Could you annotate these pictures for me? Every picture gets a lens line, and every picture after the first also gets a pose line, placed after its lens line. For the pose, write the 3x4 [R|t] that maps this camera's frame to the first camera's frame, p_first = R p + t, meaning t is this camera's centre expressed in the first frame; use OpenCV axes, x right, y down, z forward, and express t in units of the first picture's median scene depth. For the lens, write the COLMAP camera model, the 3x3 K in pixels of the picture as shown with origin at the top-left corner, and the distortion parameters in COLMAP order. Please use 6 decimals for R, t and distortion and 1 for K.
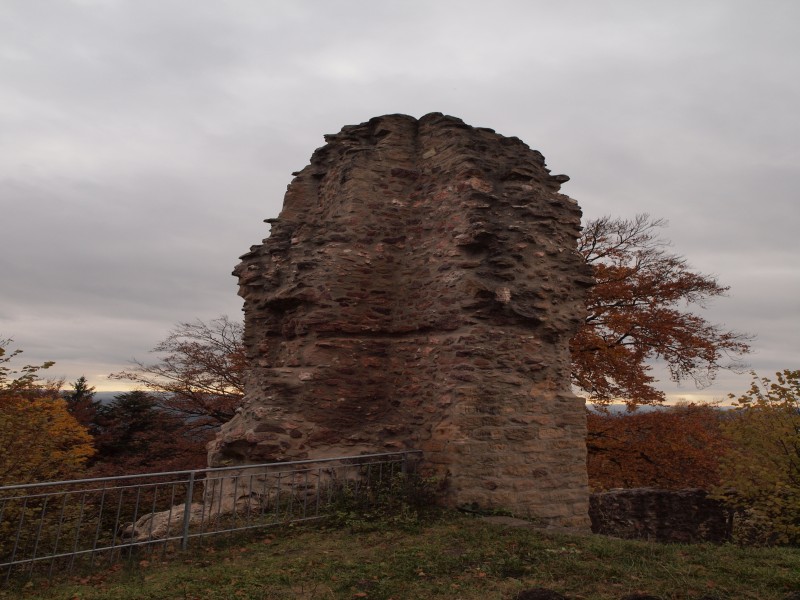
lens RADIAL K [[407.4, 0, 400.4], [0, 407.4, 309.2], [0, 0, 1]] dist [-0.106751, 0.000003]
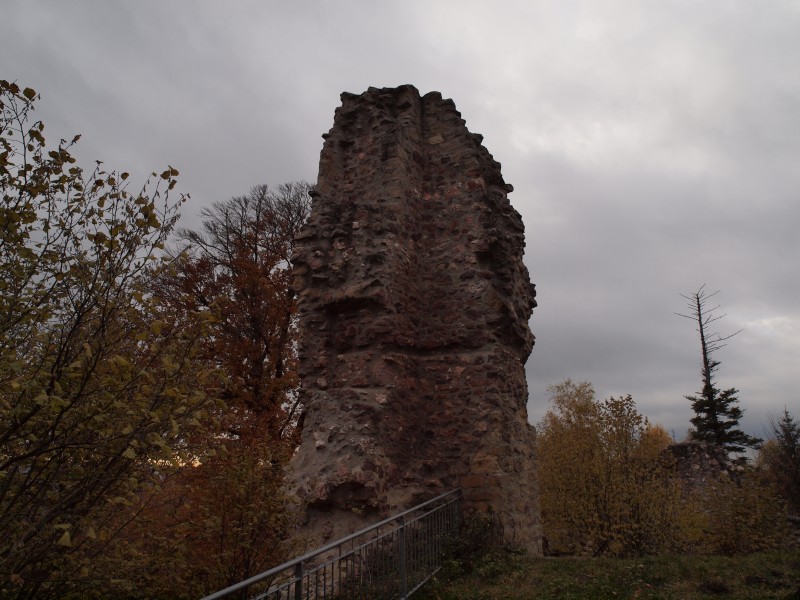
lens RADIAL K [[563.7, 0, 400.0], [0, 563.7, 300.0], [0, 0, 1]] dist [-0.139079, 0.113529]
pose [[0.881366, 0.069117, 0.467350, -0.607146], [-0.042785, 0.996853, -0.066739, 0.038066], [-0.470492, 0.038826, 0.881550, 0.010509]]
